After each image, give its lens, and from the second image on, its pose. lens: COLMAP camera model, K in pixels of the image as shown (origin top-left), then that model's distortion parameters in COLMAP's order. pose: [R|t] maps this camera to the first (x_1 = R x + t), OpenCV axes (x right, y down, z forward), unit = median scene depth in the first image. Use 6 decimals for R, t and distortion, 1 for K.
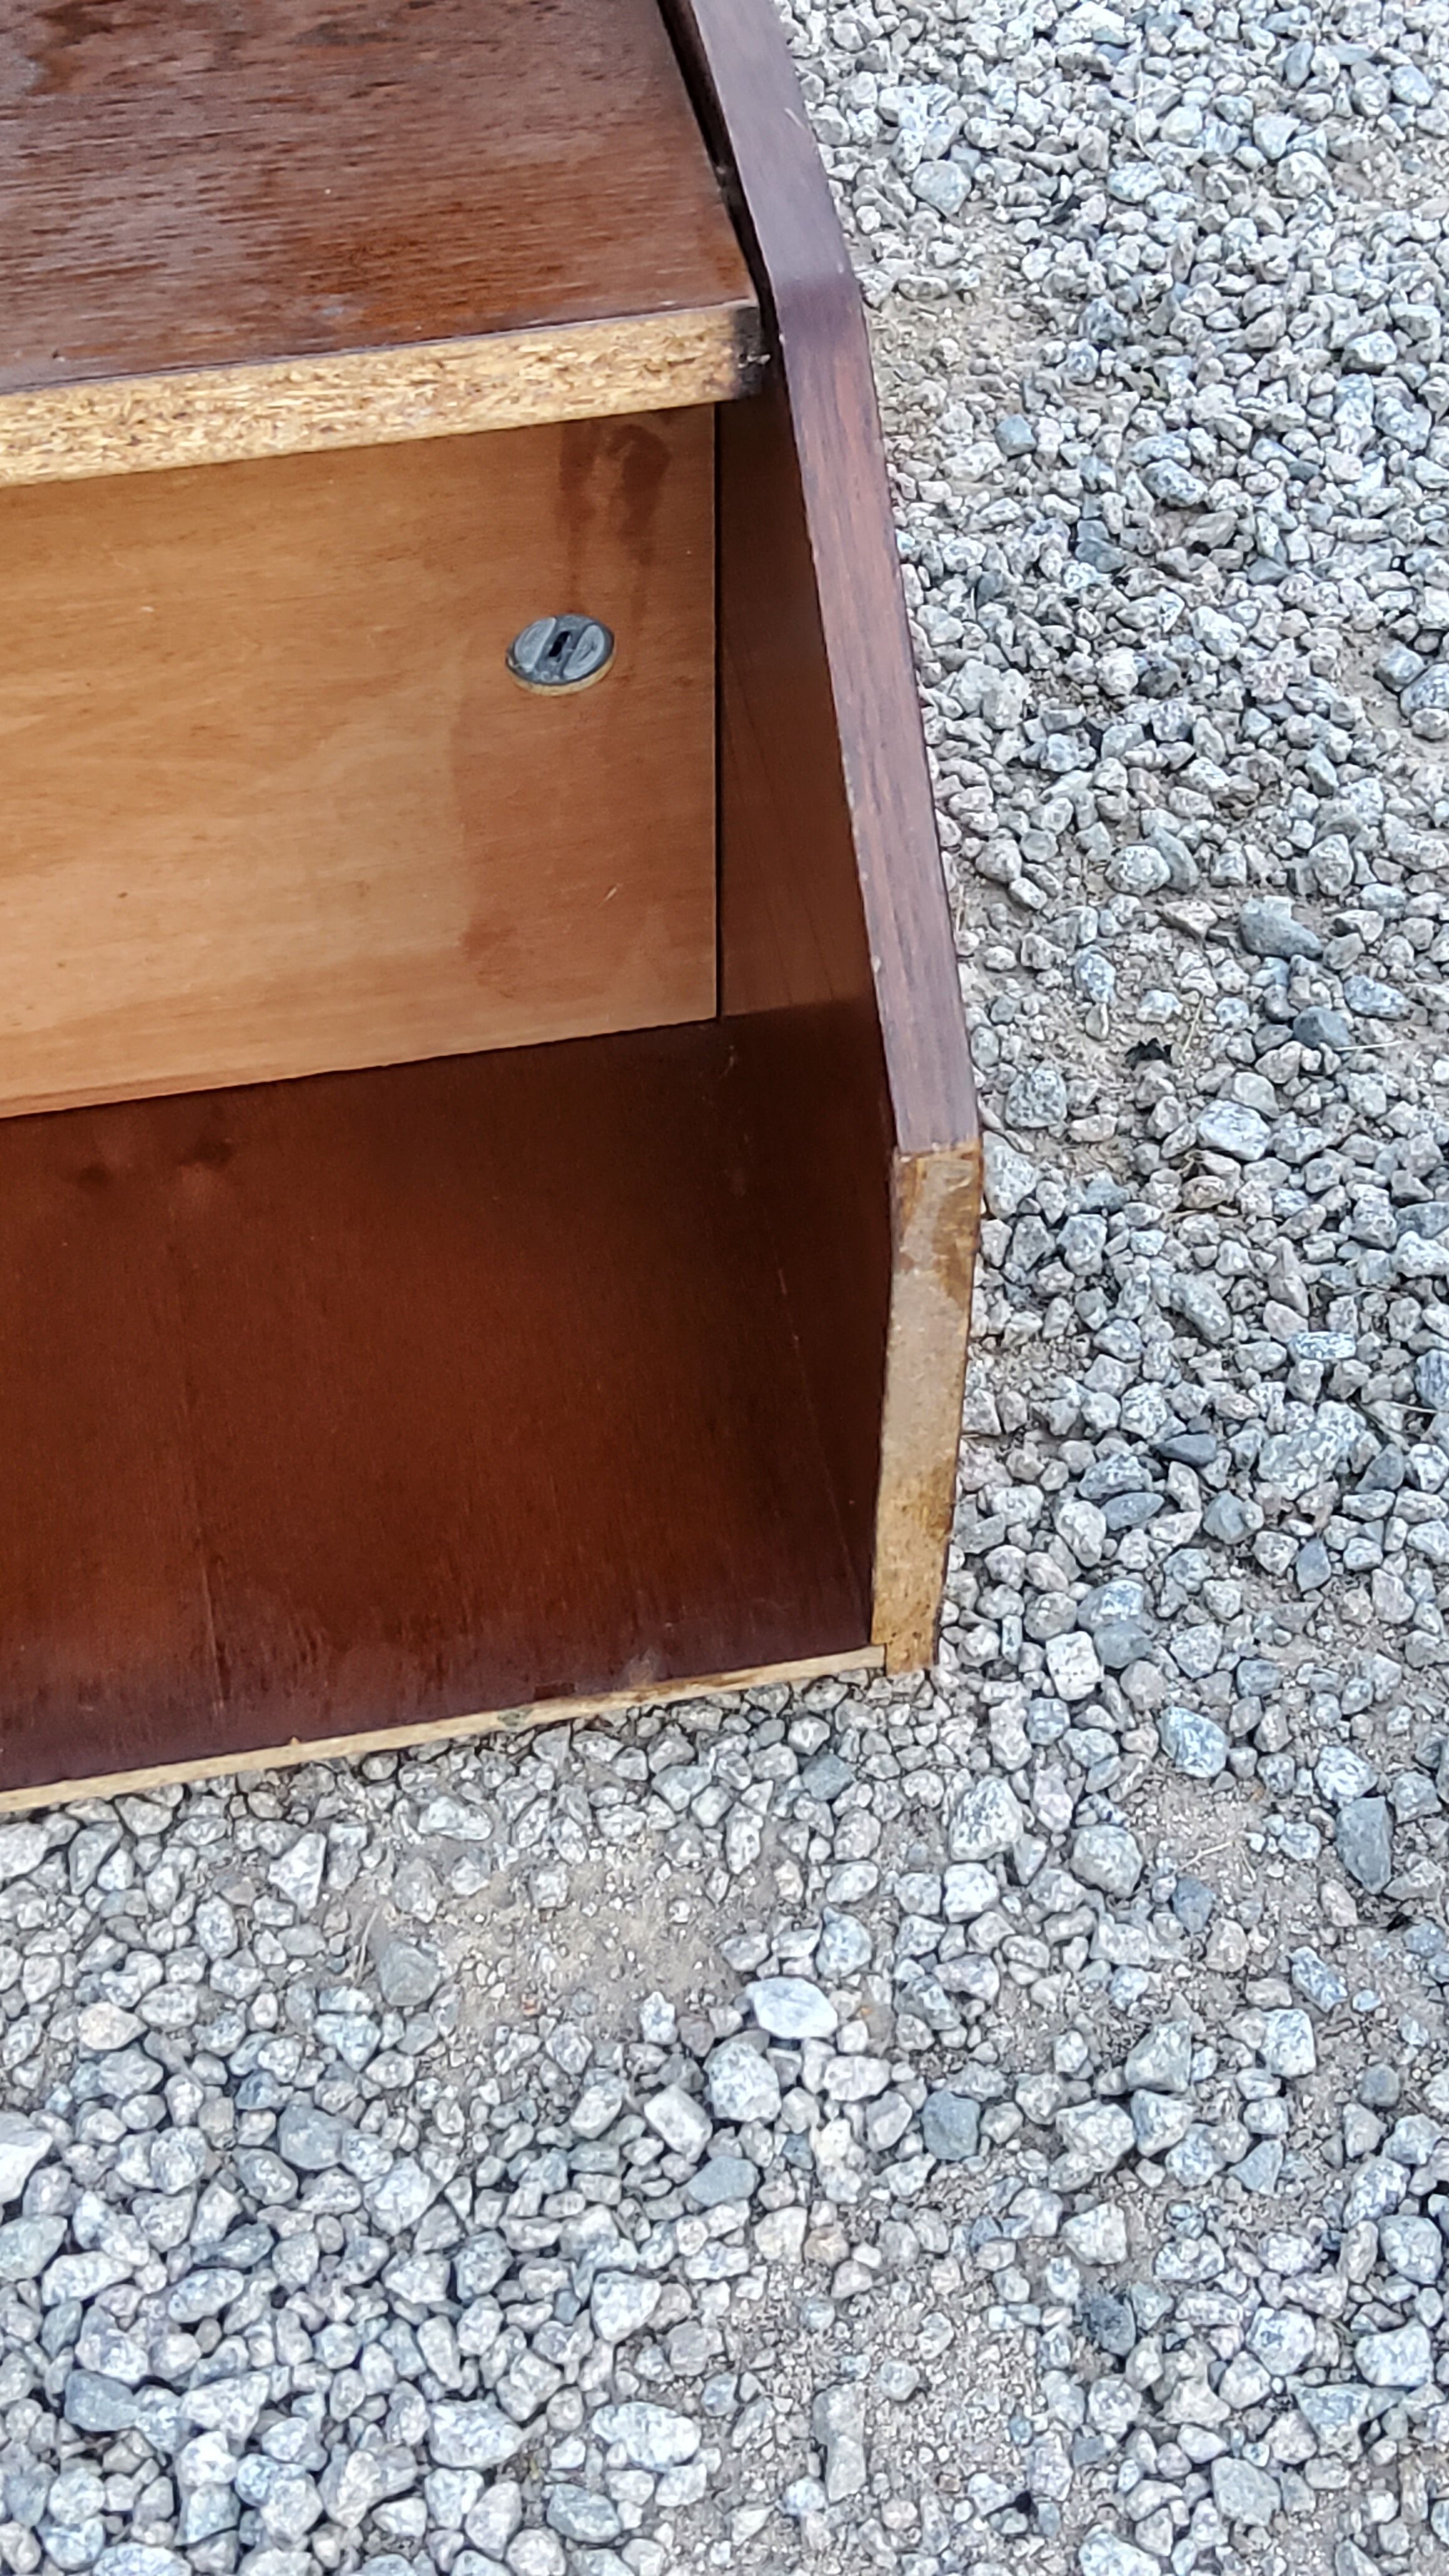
lens RADIAL K [[3824.6, 0, 744.1], [0, 3824.6, 1254.2], [0, 0, 1]] dist [0.110333, 0.000000]
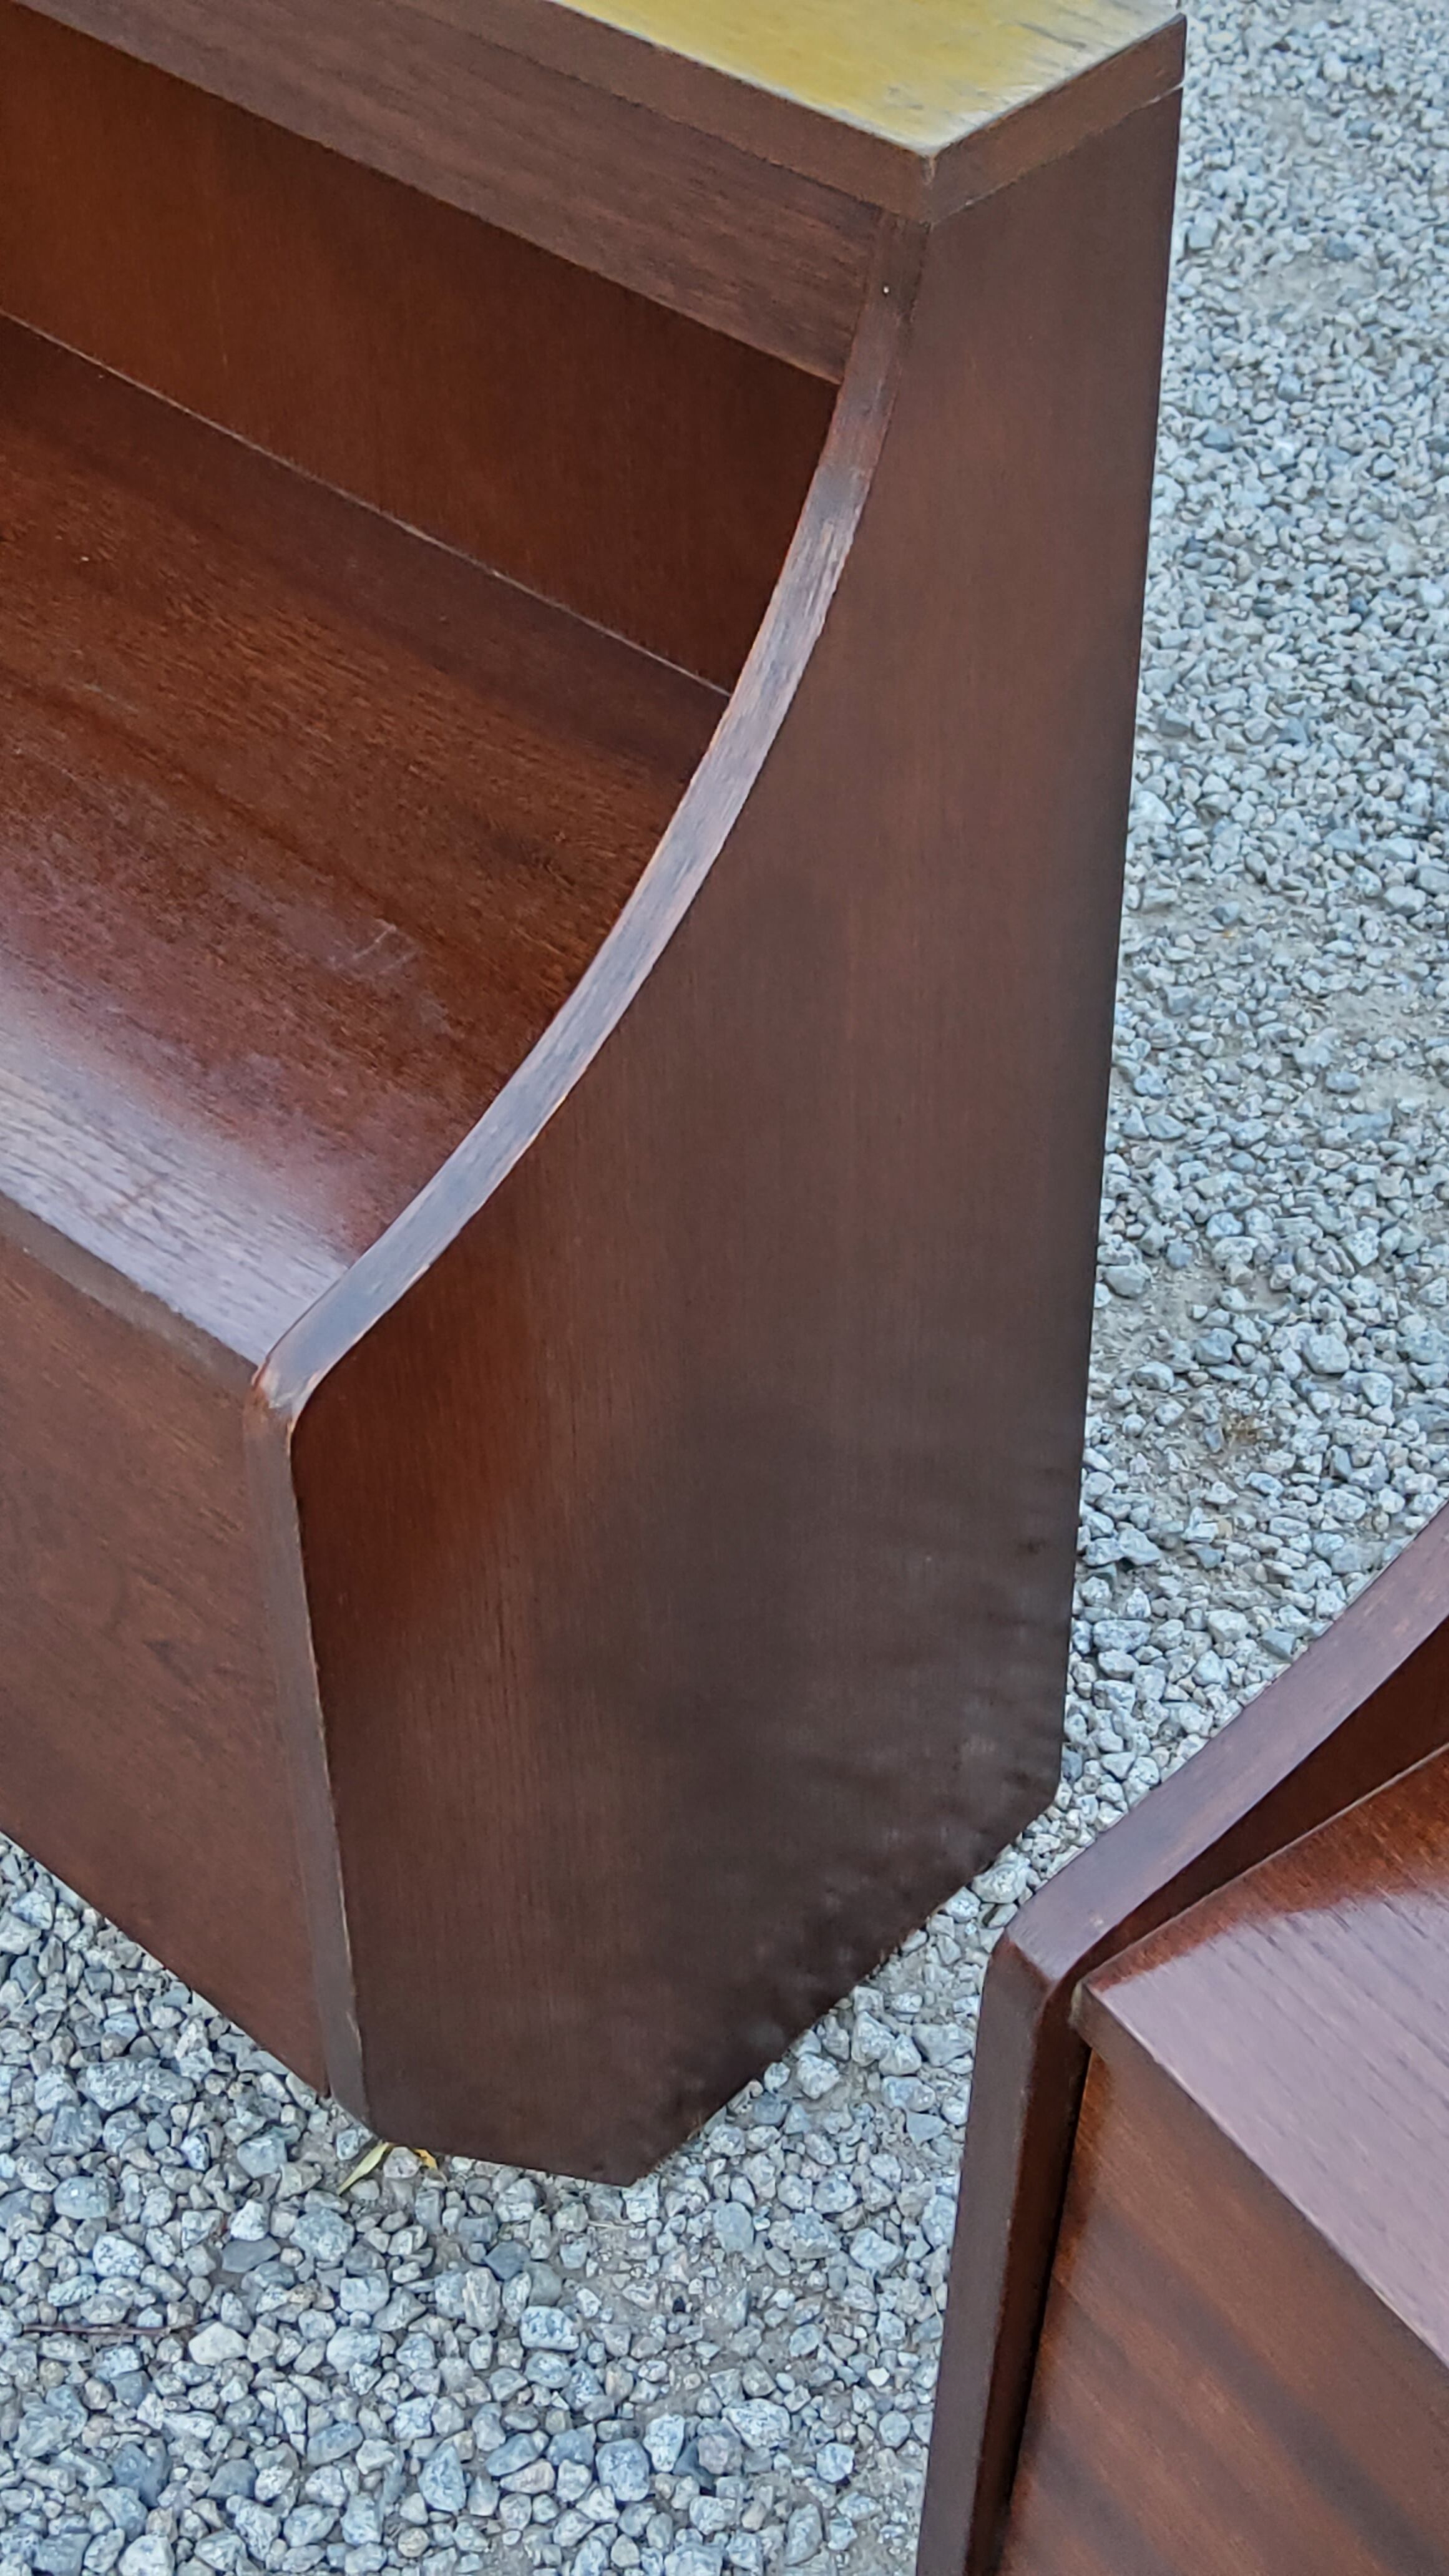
lens RADIAL K [[3824.6, 0, 746.7], [0, 3824.6, 1269.5], [0, 0, 1]] dist [0.110333, 0.000000]
pose [[0.607889, 0.524963, -0.595722, 0.748313], [-0.643139, 0.765530, 0.018326, 0.006574], [0.465663, 0.371992, 0.802982, -0.294363]]
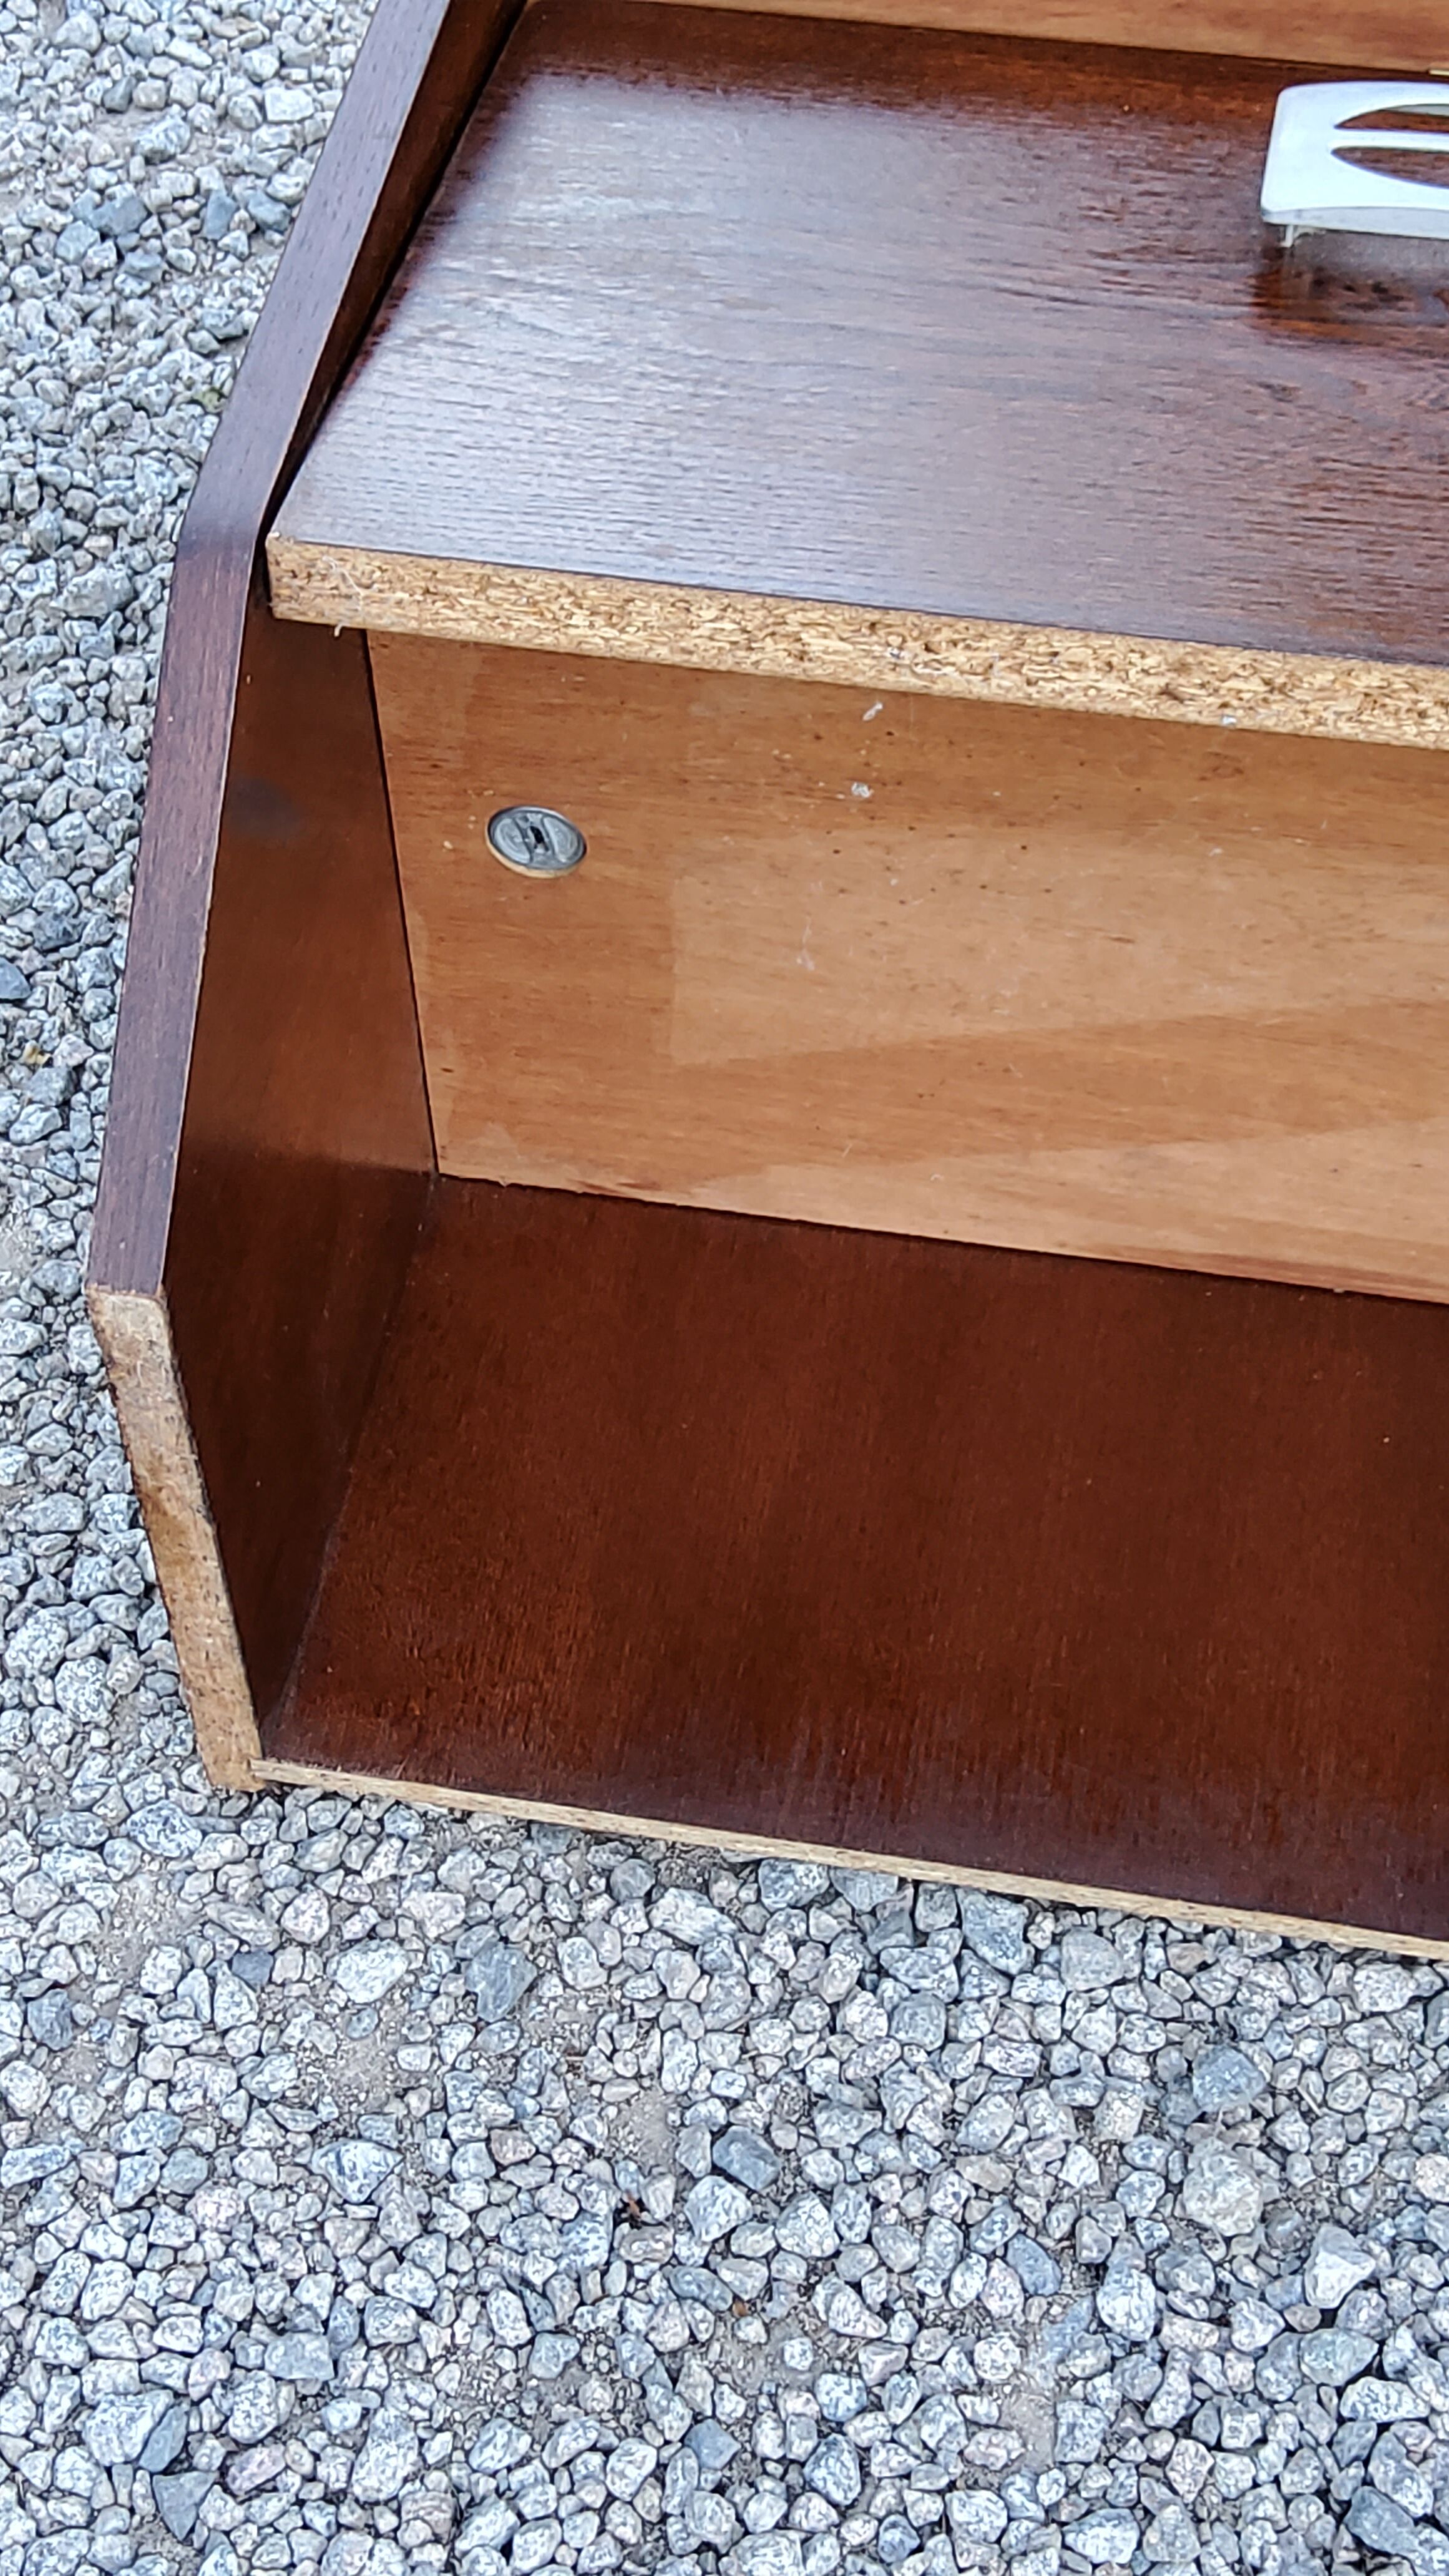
lens RADIAL K [[3824.6, 0, 743.5], [0, 3824.6, 1264.3], [0, 0, 1]] dist [0.110333, 0.000000]
pose [[0.935677, 0.266963, -0.230736, -0.161823], [-0.274353, 0.961629, 0.000060, 0.010456], [0.221899, 0.063247, 0.973016, -0.090876]]
